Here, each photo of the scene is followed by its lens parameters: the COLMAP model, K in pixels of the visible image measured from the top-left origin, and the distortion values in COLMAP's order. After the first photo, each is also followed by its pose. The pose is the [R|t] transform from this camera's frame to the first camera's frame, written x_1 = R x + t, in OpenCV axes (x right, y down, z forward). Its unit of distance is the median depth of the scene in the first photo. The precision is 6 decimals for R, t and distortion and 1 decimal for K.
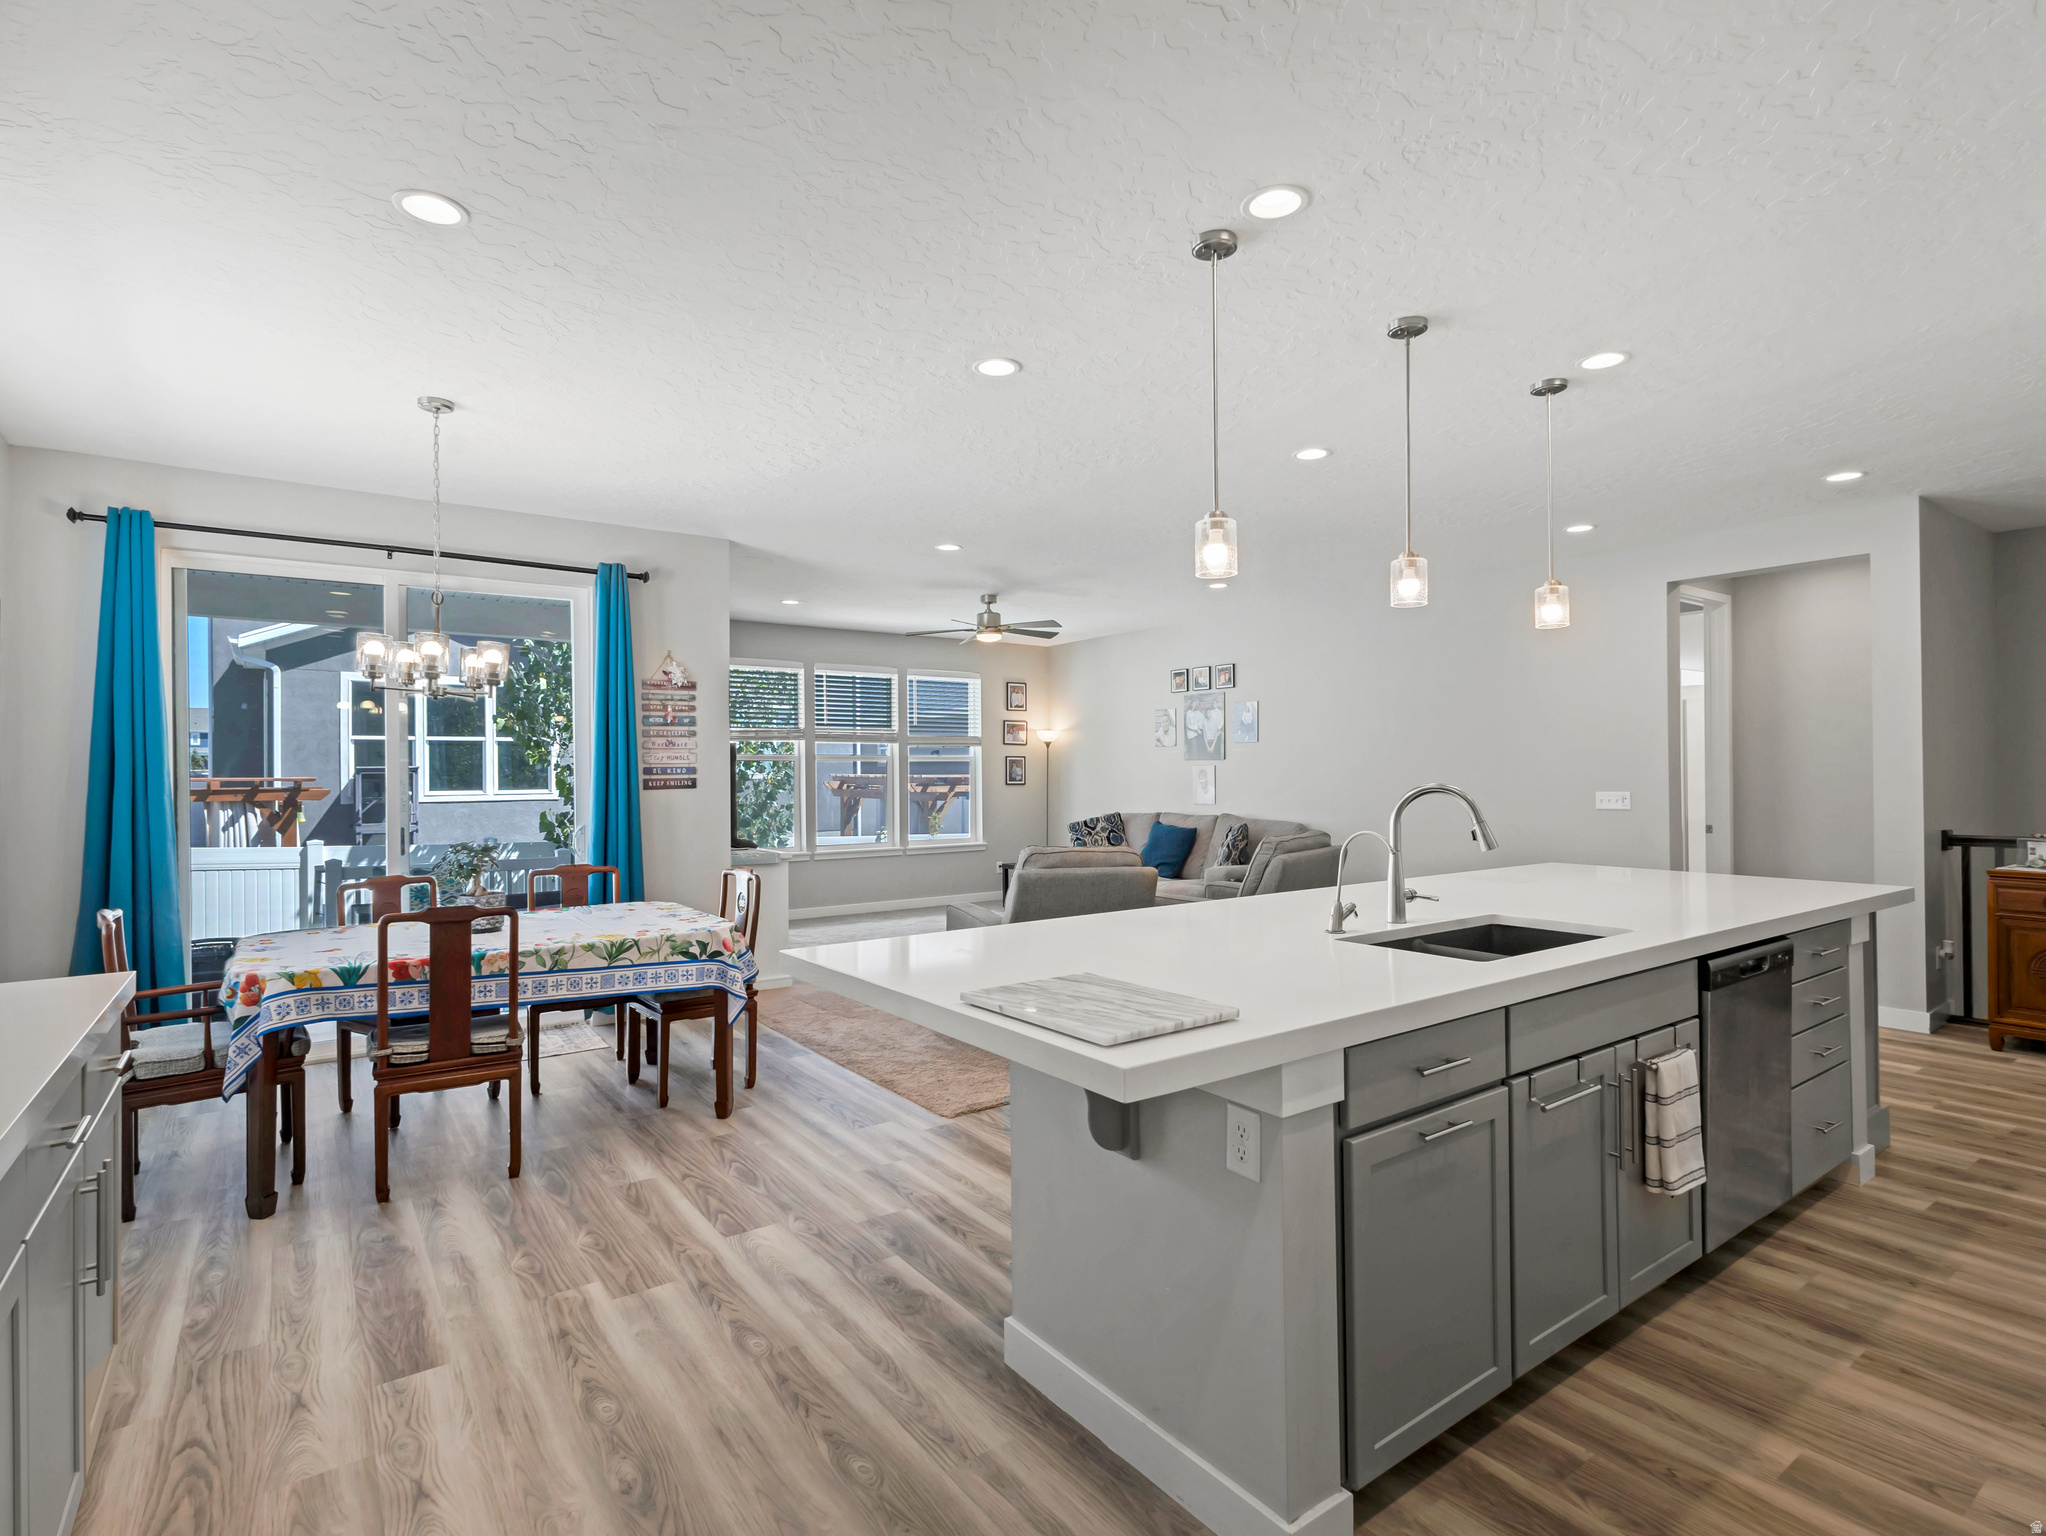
lens RADIAL K [[1011.2, 0, 1028.5], [0, 1011.2, 768.4], [0, 0, 1]] dist [0.012584, -0.002797]
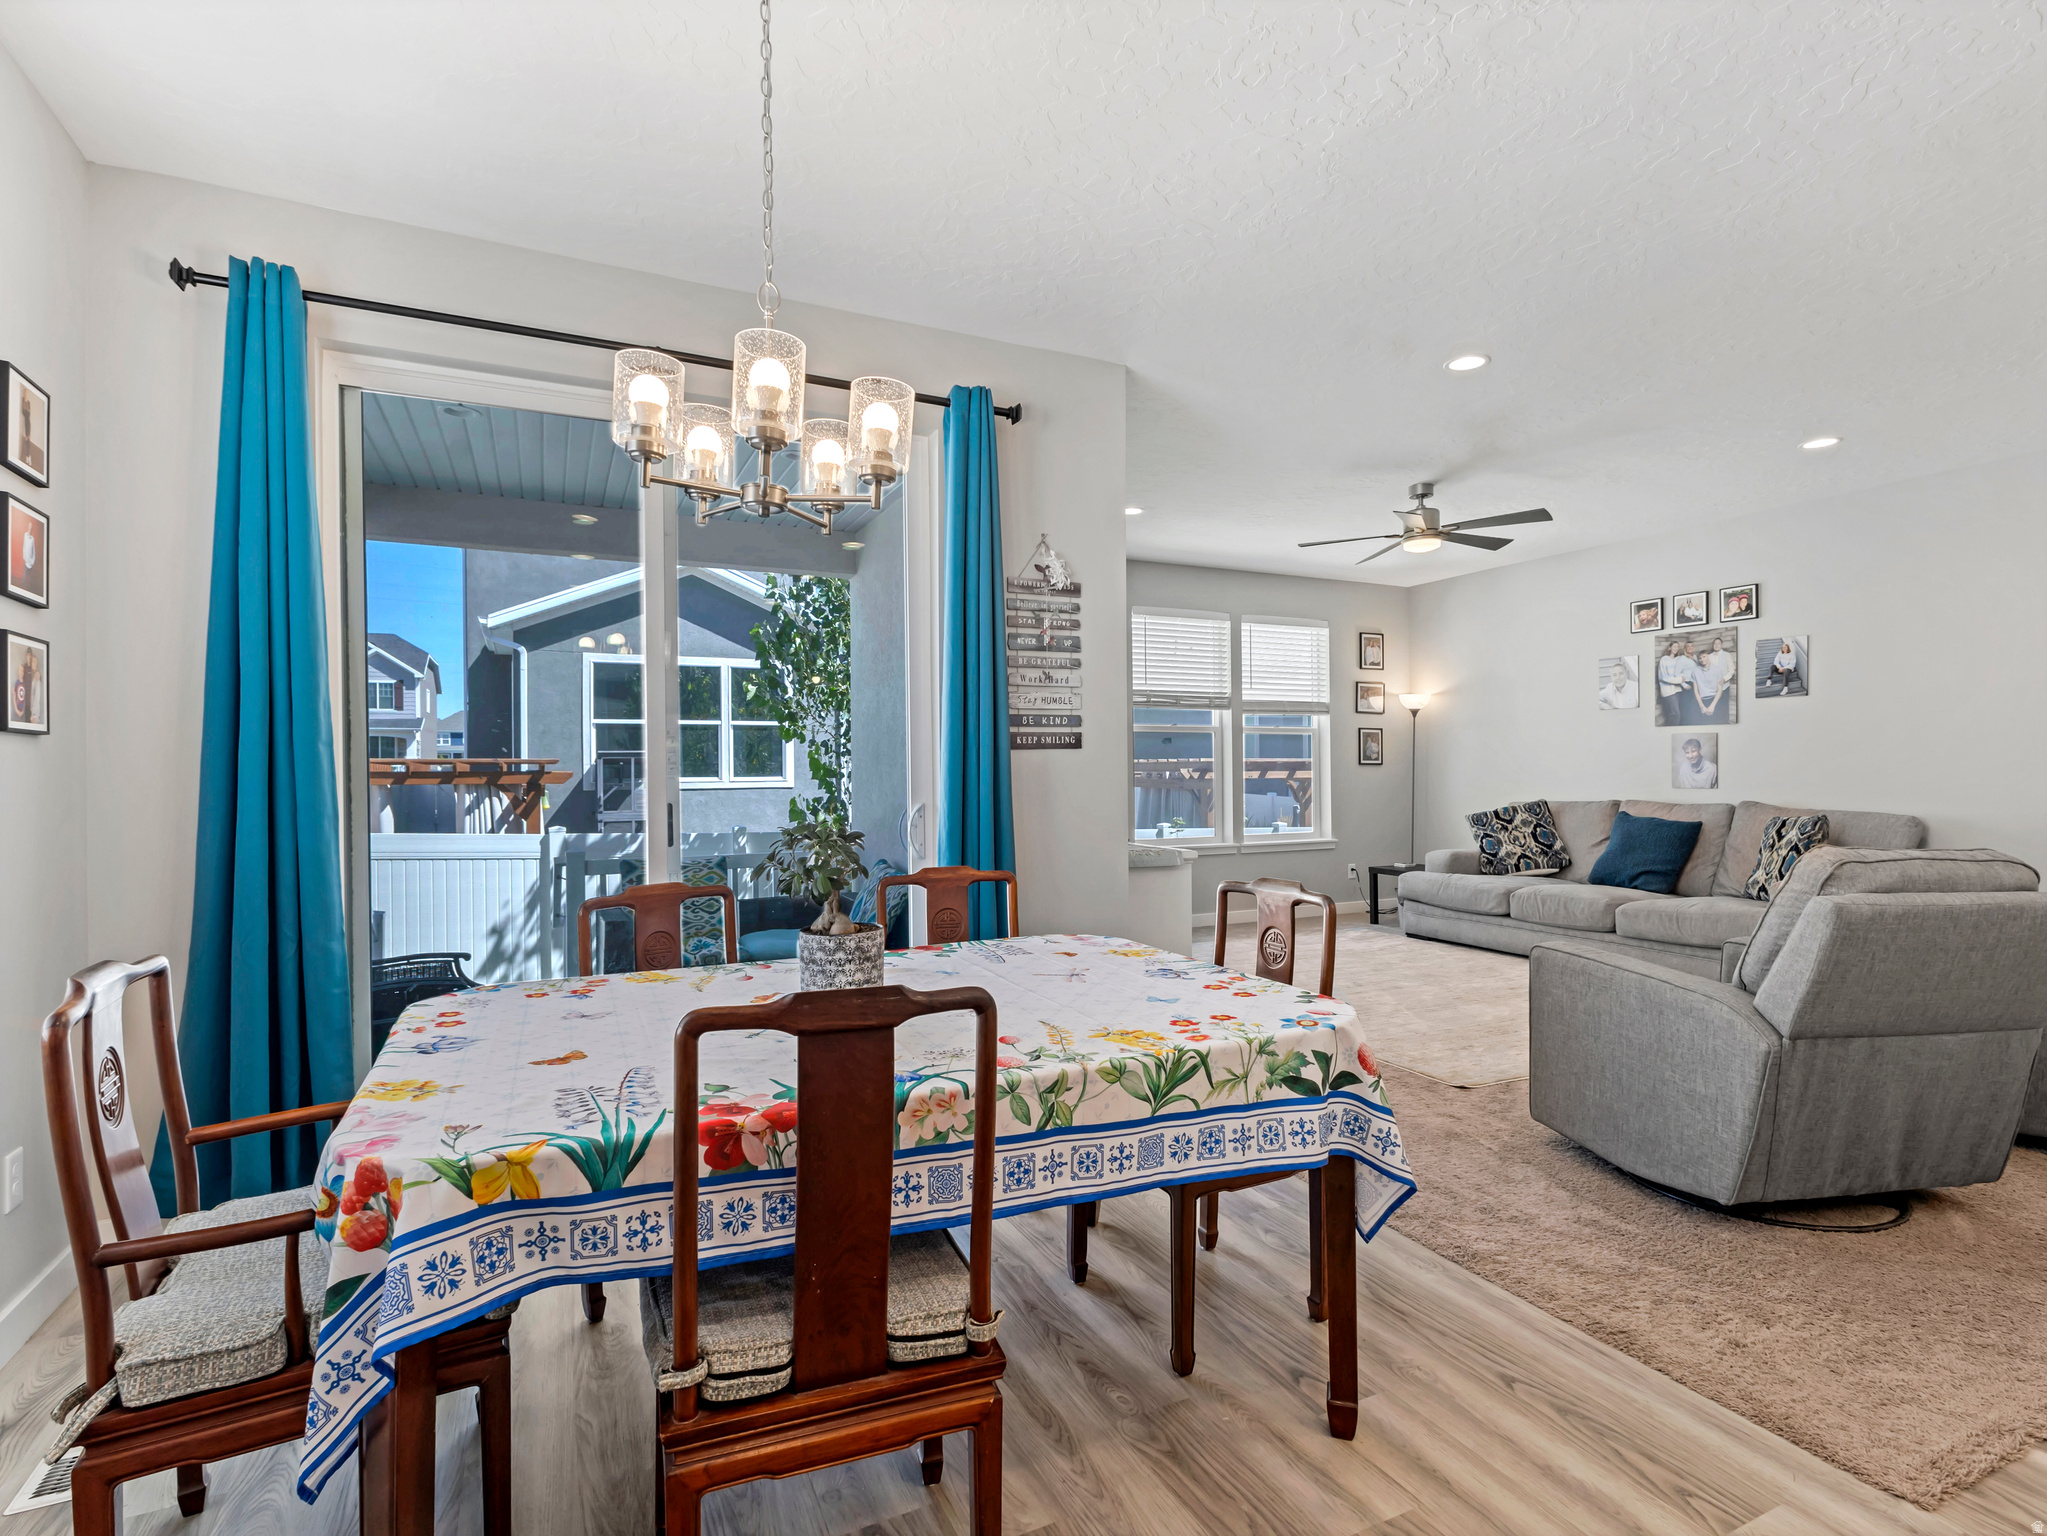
lens RADIAL K [[1011.7, 0, 1042.2], [0, 1011.7, 771.1], [0, 0, 1]] dist [0.012584, -0.002797]
pose [[0.985549, 0.001088, -0.169390, -0.249400], [0.000041, 0.999978, 0.006660, 0.030347], [0.169393, -0.006570, 0.985527, 0.368337]]
